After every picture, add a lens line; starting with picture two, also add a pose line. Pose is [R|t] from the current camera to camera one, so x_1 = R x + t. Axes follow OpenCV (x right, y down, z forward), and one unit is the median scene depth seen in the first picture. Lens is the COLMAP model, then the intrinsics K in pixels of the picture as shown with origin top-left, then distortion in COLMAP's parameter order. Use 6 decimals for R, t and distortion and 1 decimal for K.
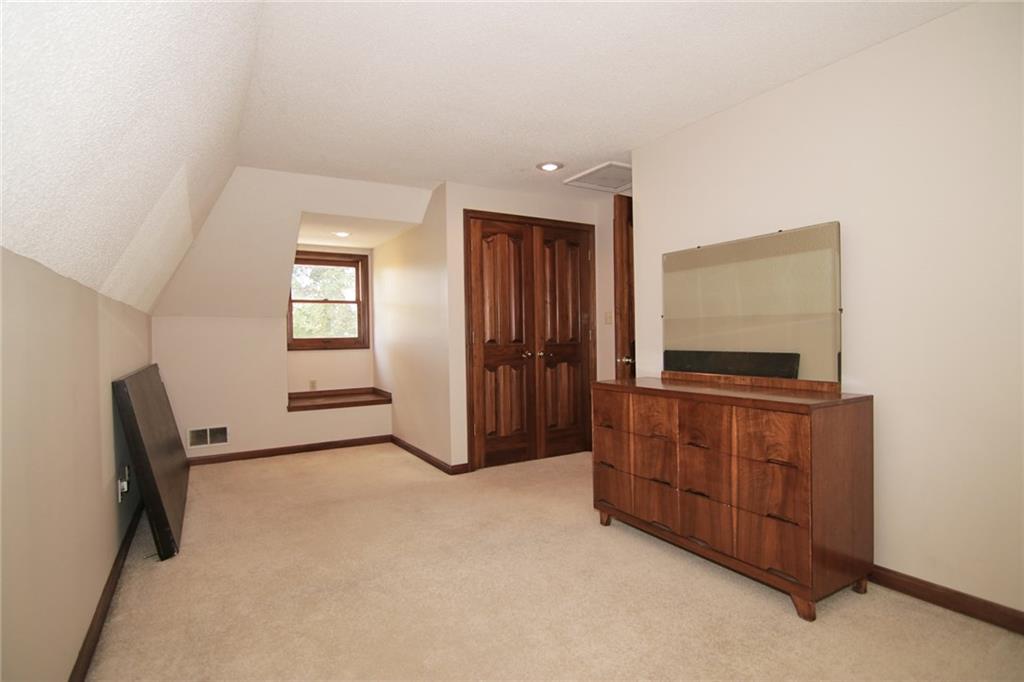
lens RADIAL K [[519.3, 0, 504.3], [0, 519.3, 337.3], [0, 0, 1]] dist [-0.001807, -0.013878]
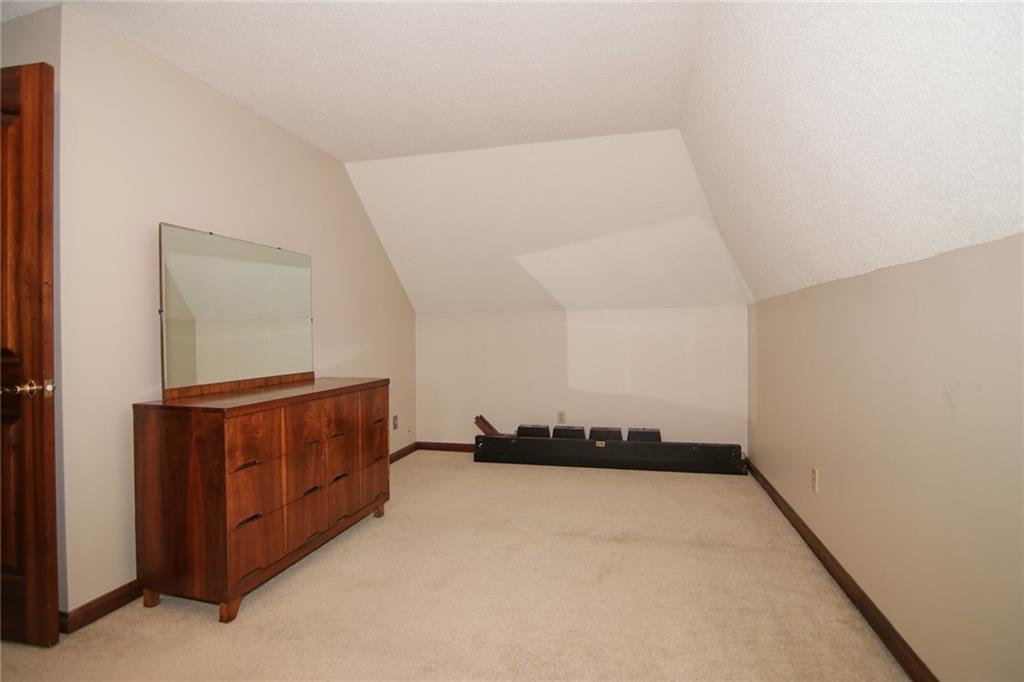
lens RADIAL K [[519.3, 0, 504.3], [0, 519.3, 337.3], [0, 0, 1]] dist [-0.001807, -0.013878]
pose [[-0.705172, 0.017374, 0.708823, -0.601308], [0.027996, 0.999602, 0.003351, 0.004751], [-0.708483, 0.022208, -0.705378, 1.363565]]
